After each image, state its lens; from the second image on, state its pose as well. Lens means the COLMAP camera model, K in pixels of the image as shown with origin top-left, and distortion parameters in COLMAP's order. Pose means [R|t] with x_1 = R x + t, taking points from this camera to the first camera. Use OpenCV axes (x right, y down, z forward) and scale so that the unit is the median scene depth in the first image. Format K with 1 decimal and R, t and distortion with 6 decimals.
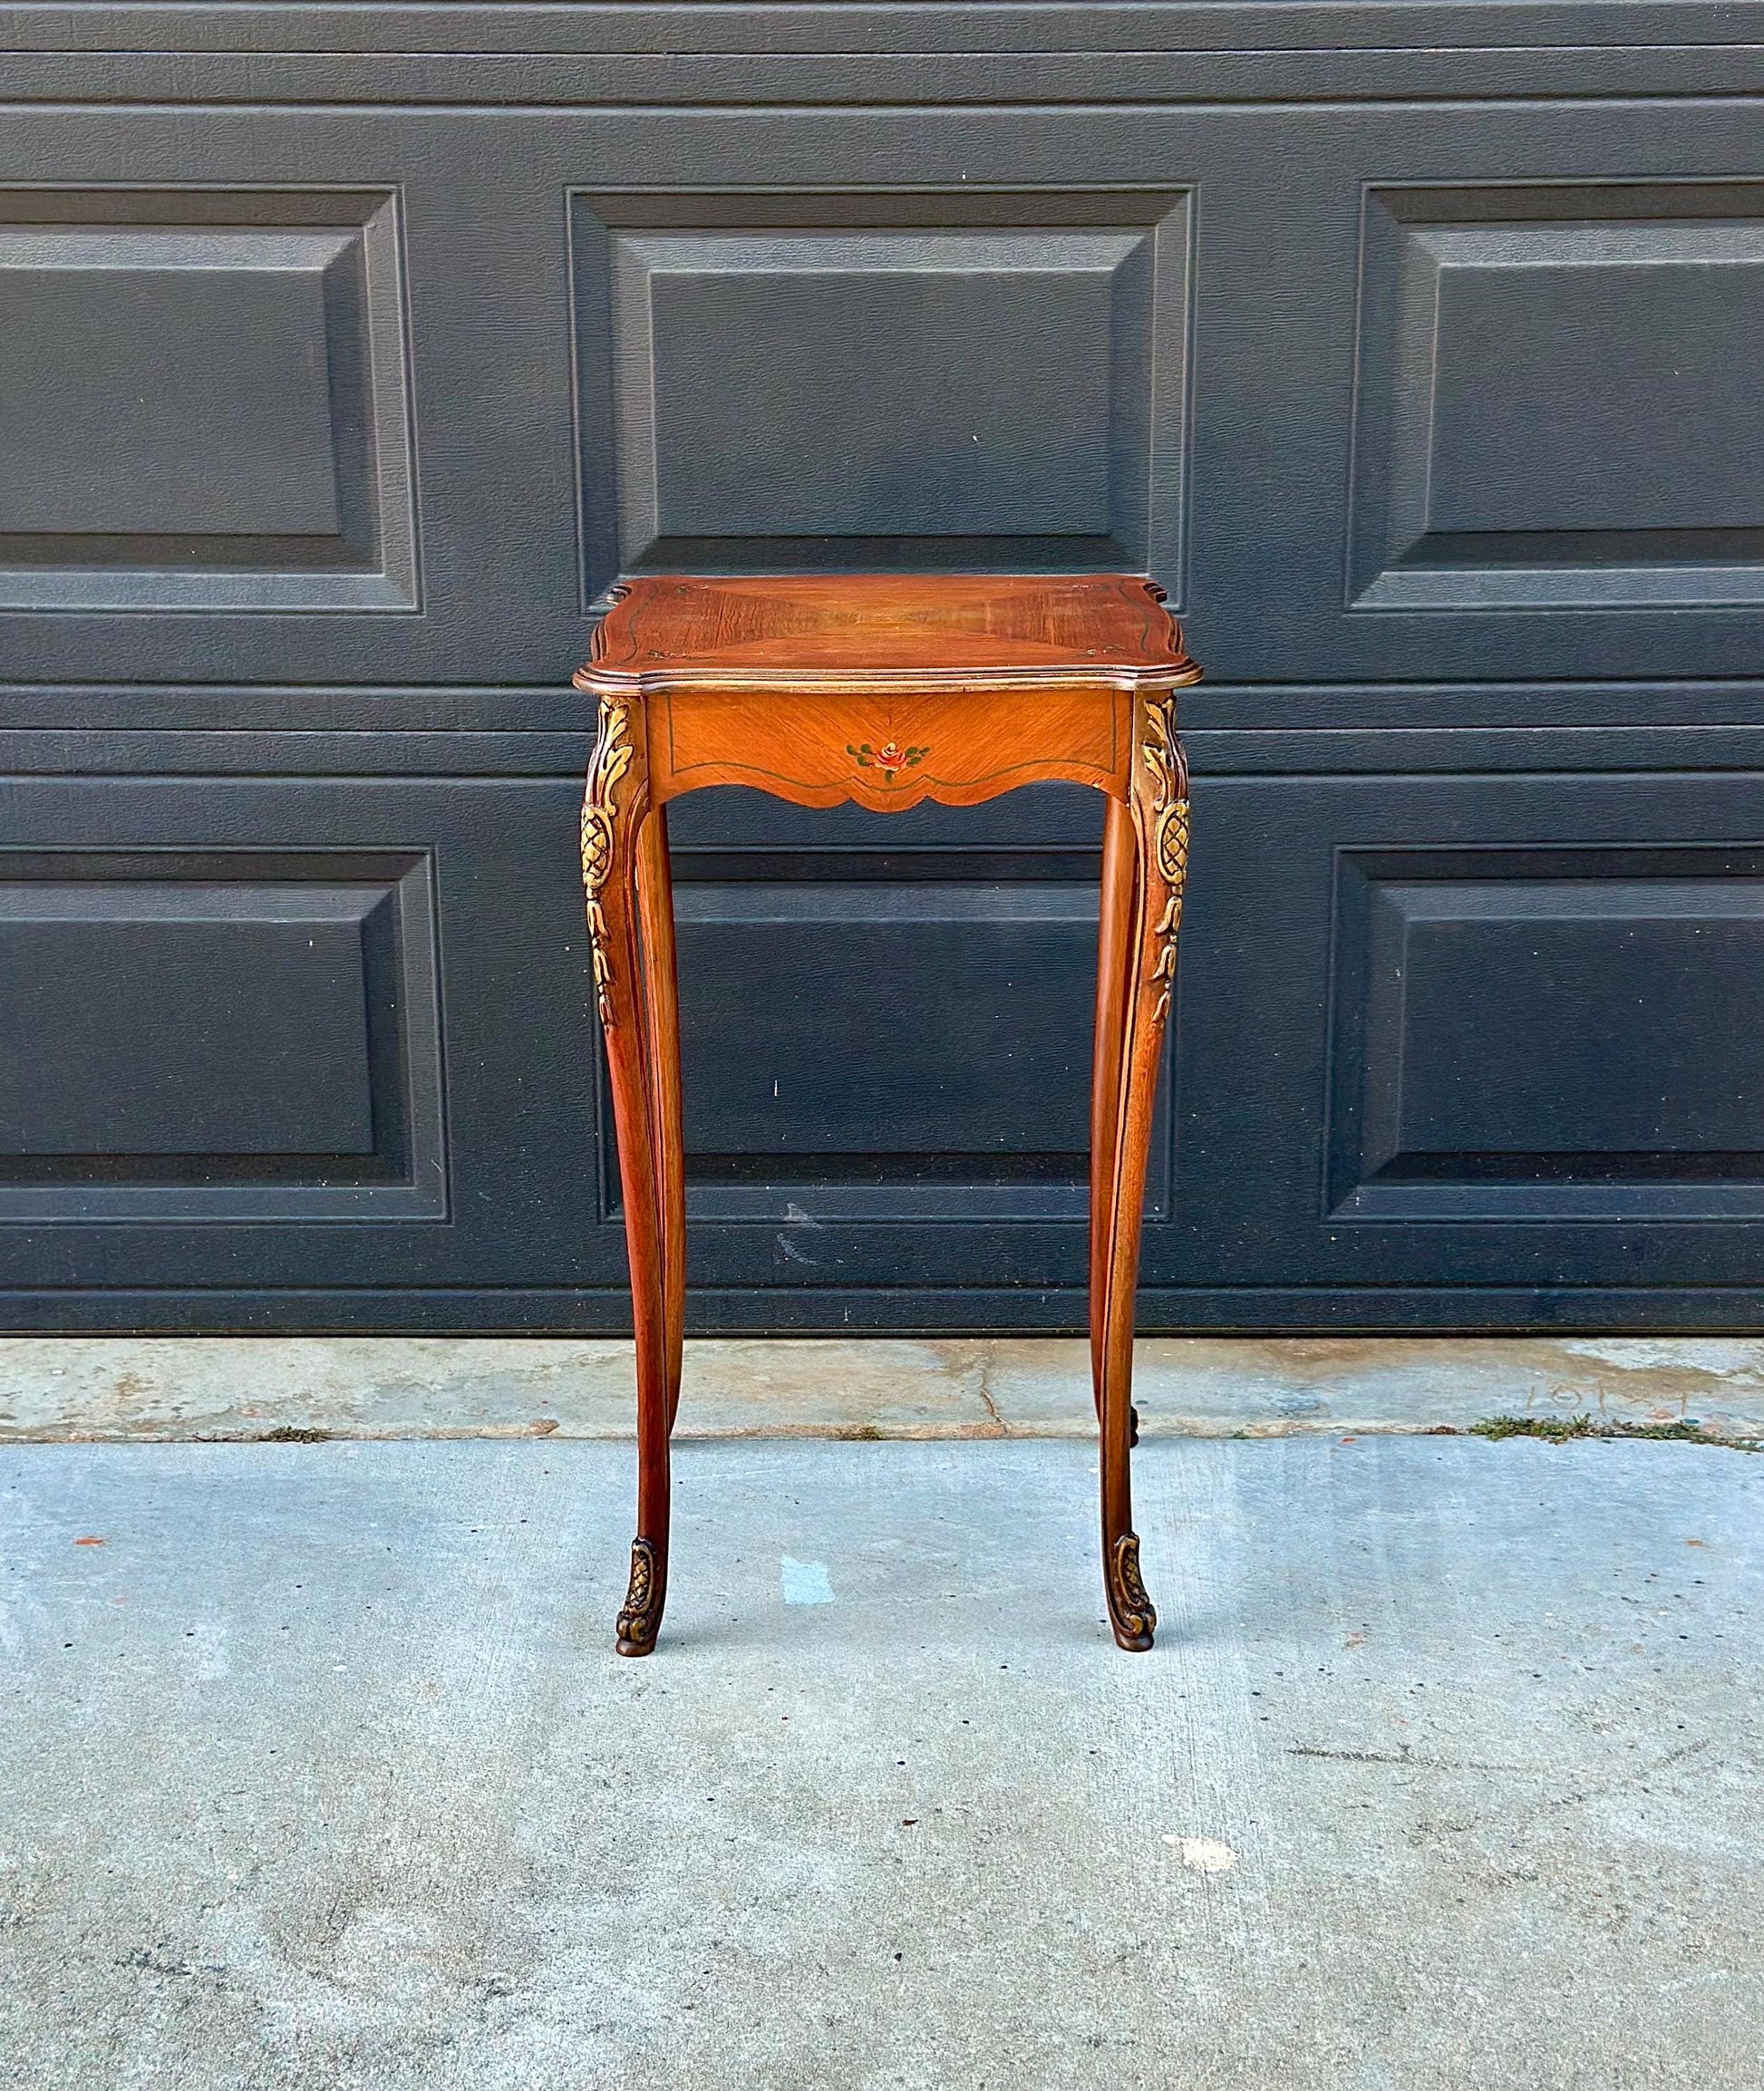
lens RADIAL K [[3371.4, 0, 895.4], [0, 3371.4, 1087.9], [0, 0, 1]] dist [0.151967, -0.116814]
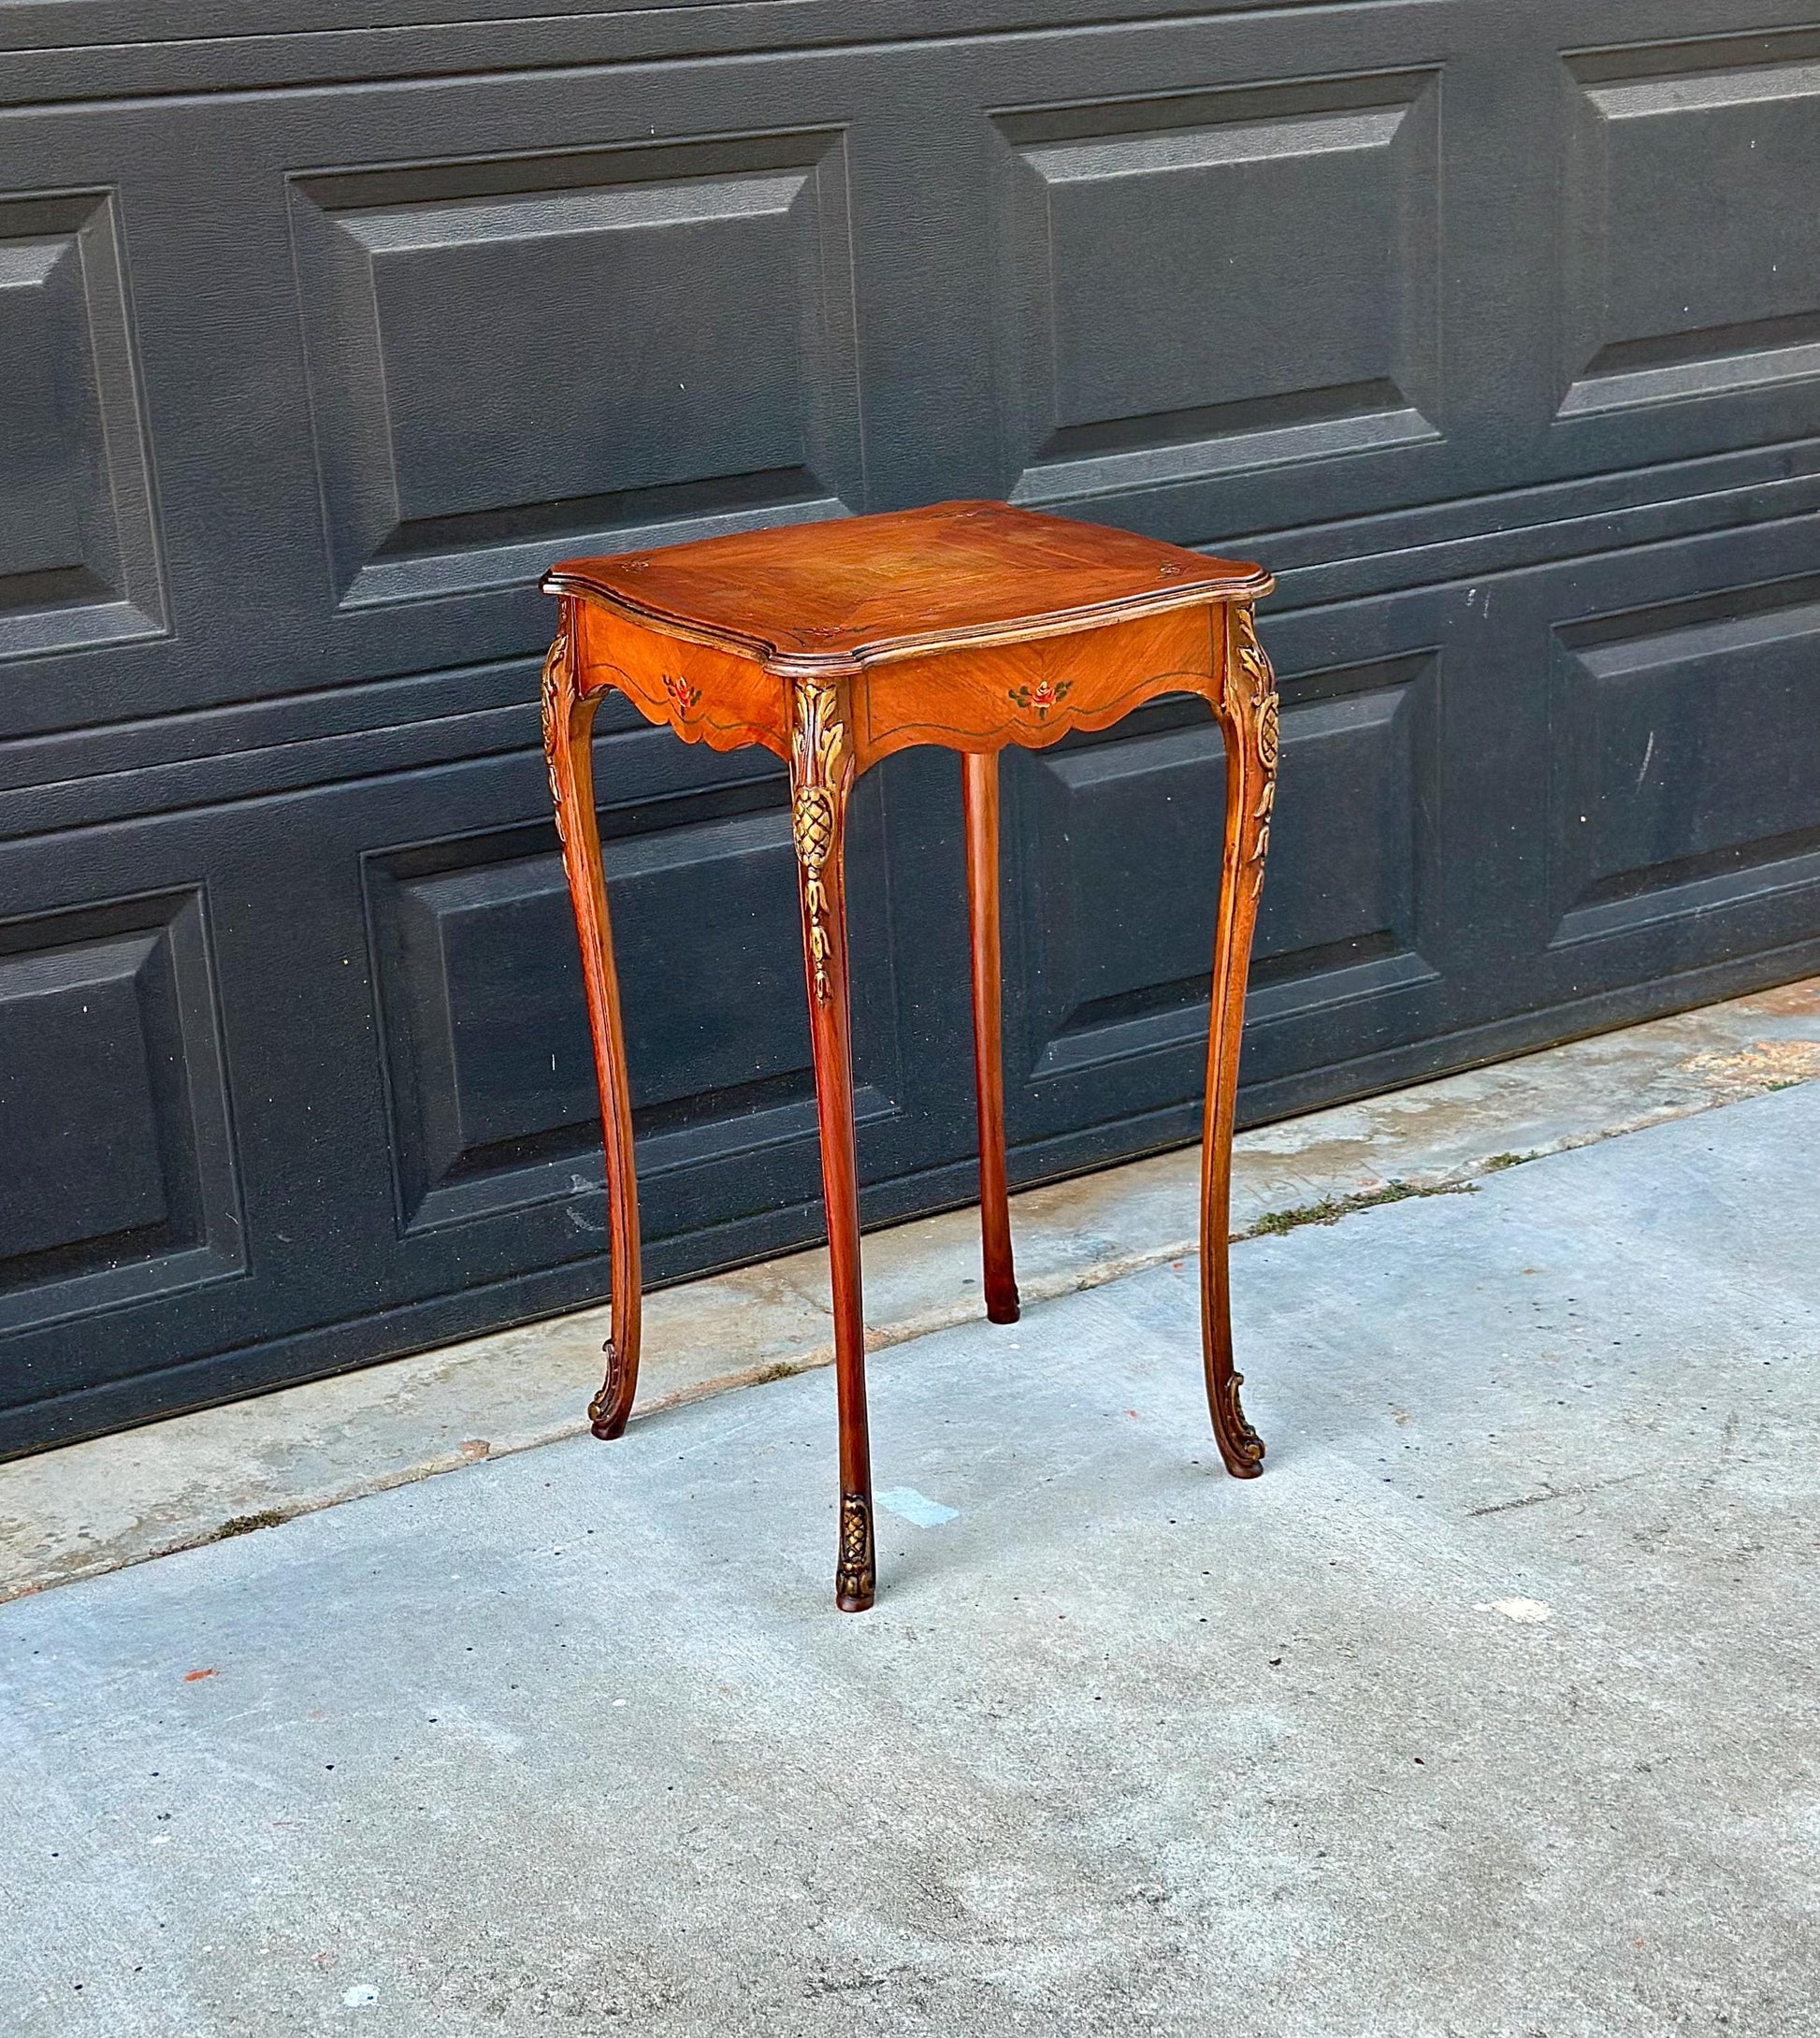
lens RADIAL K [[3586.9, 0, 910.0], [0, 3586.9, 1019.0], [0, 0, 1]] dist [0.154058, -0.095583]
pose [[0.848171, -0.197329, 0.491596, -0.490543], [0.190887, 0.979534, 0.063845, -0.063266], [-0.494134, 0.039688, 0.868480, 0.040377]]
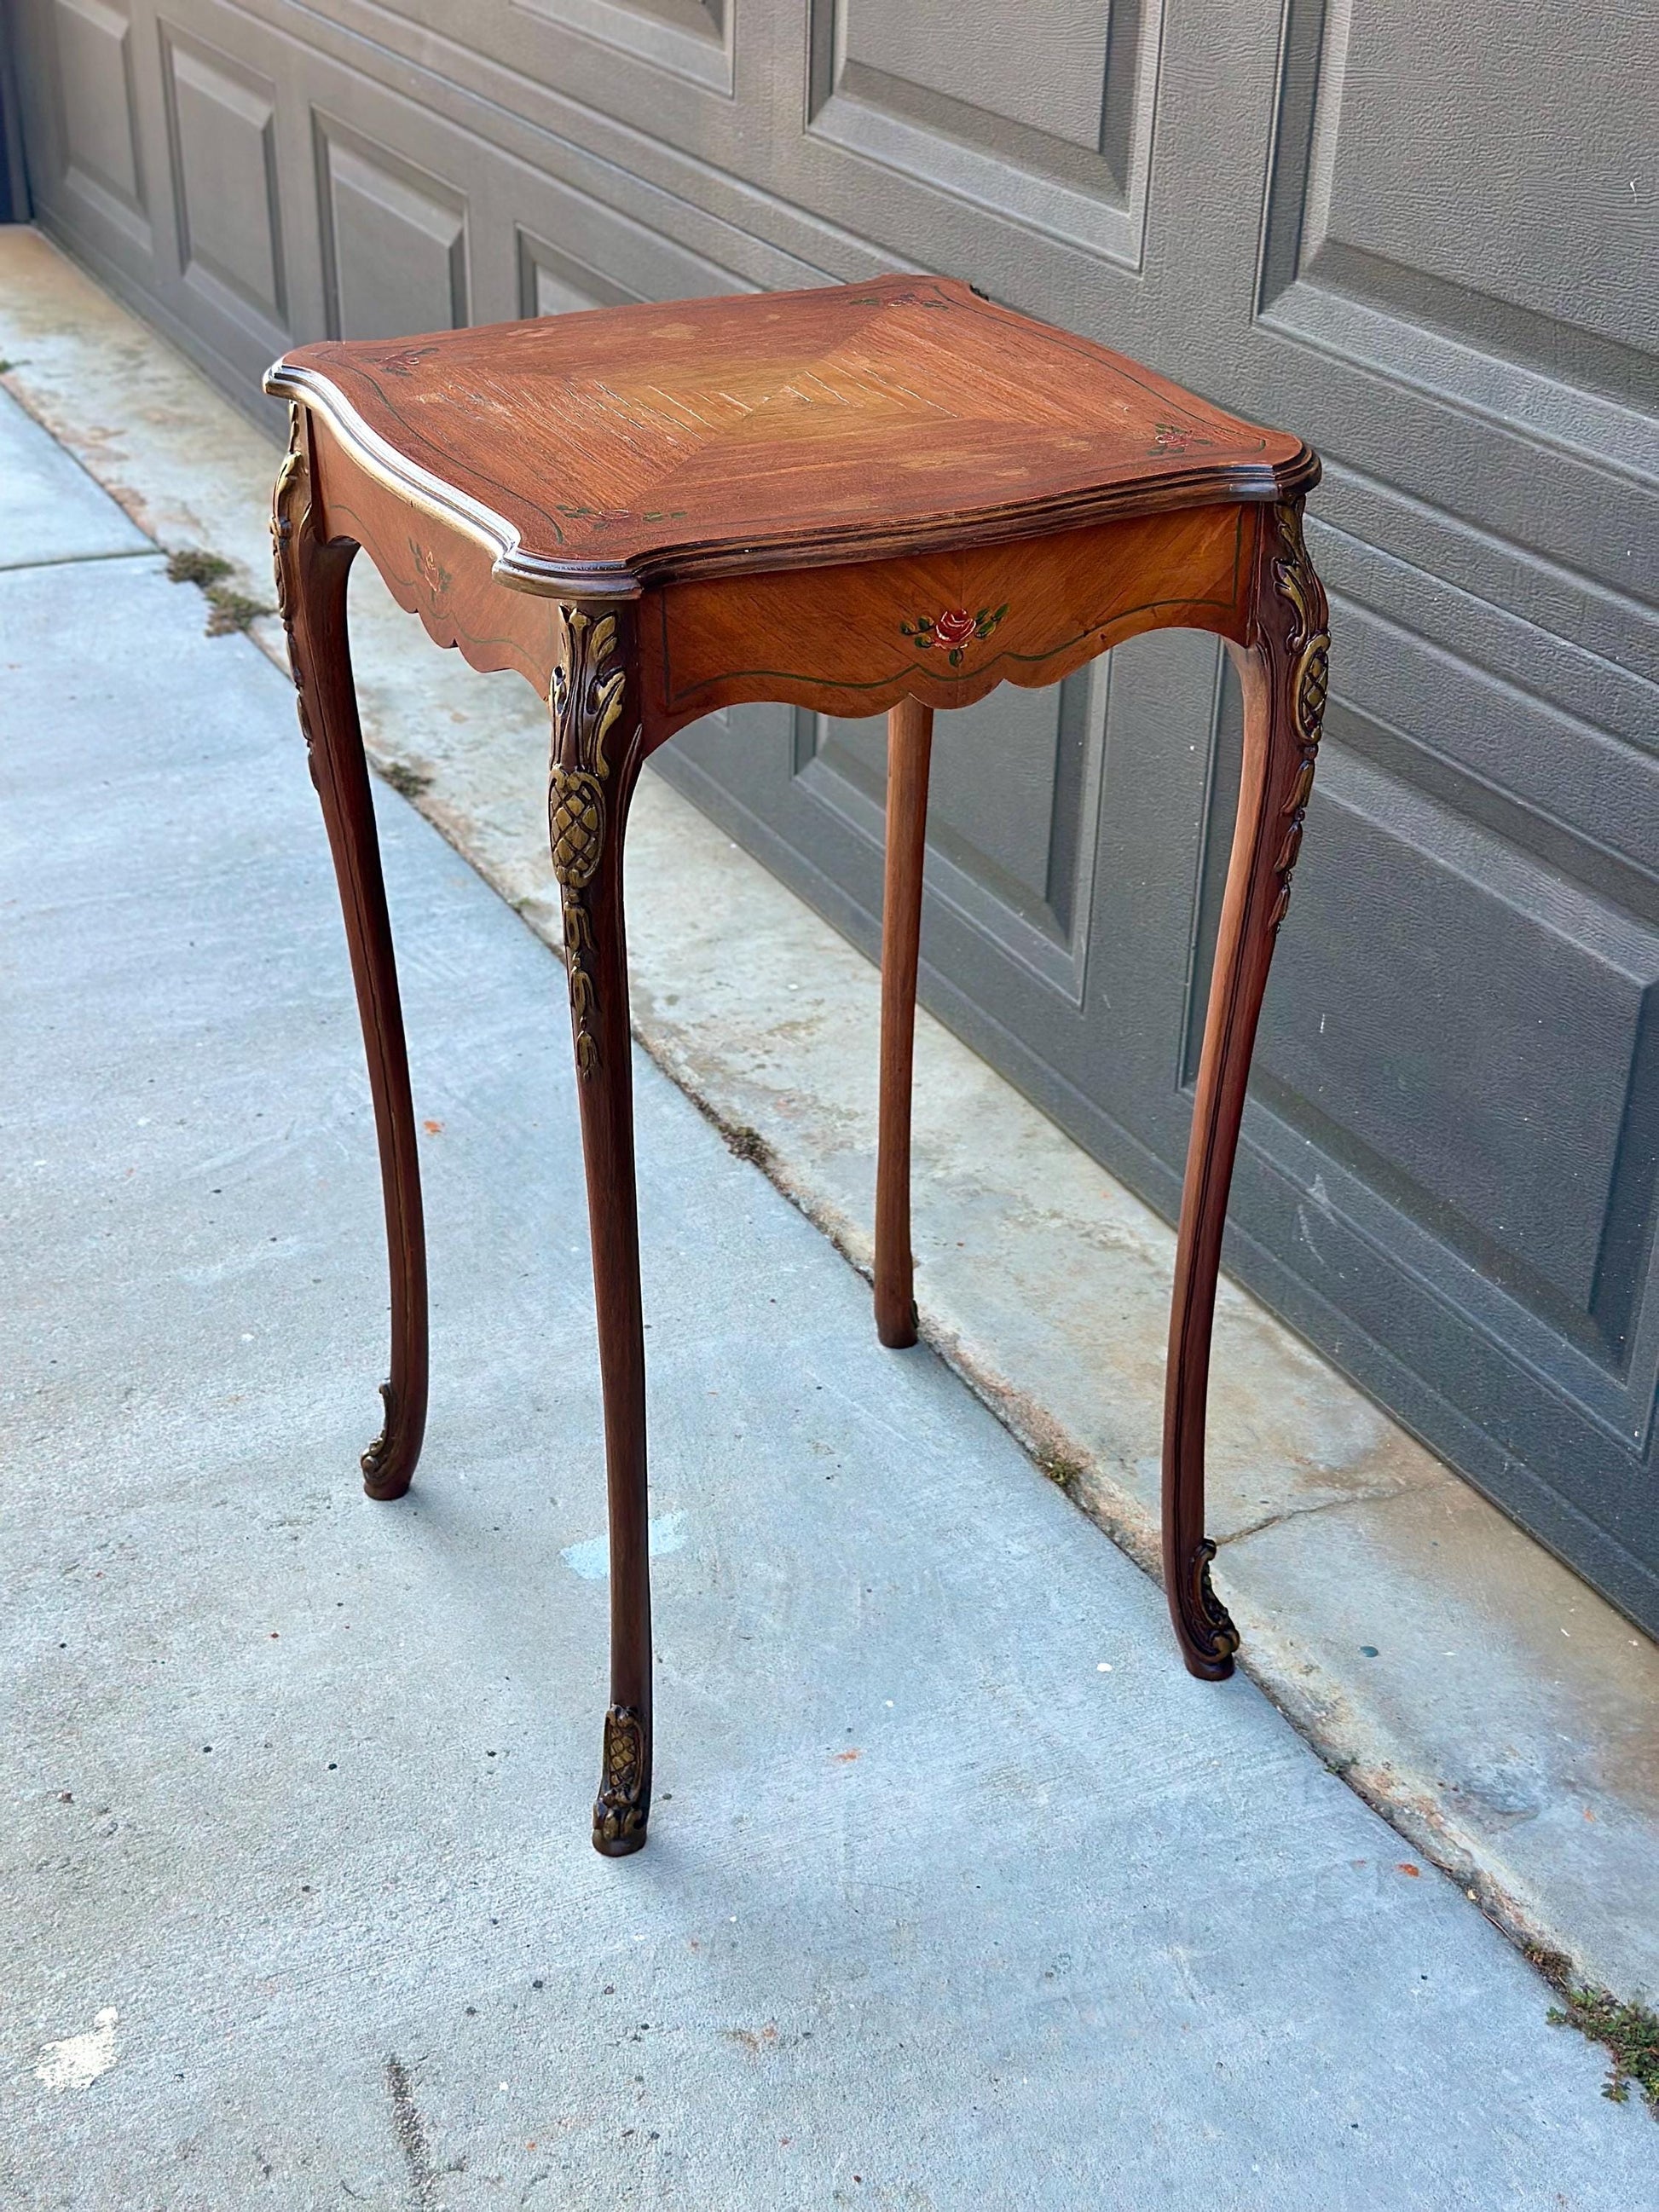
lens RADIAL K [[3120.4, 0, 835.2], [0, 3120.4, 1085.2], [0, 0, 1]] dist [0.215957, -0.489534]
pose [[0.444890, 0.423941, -0.788890, 0.496010], [-0.275989, 0.902894, 0.329563, -0.197034], [0.851999, 0.071106, 0.518692, 0.590037]]
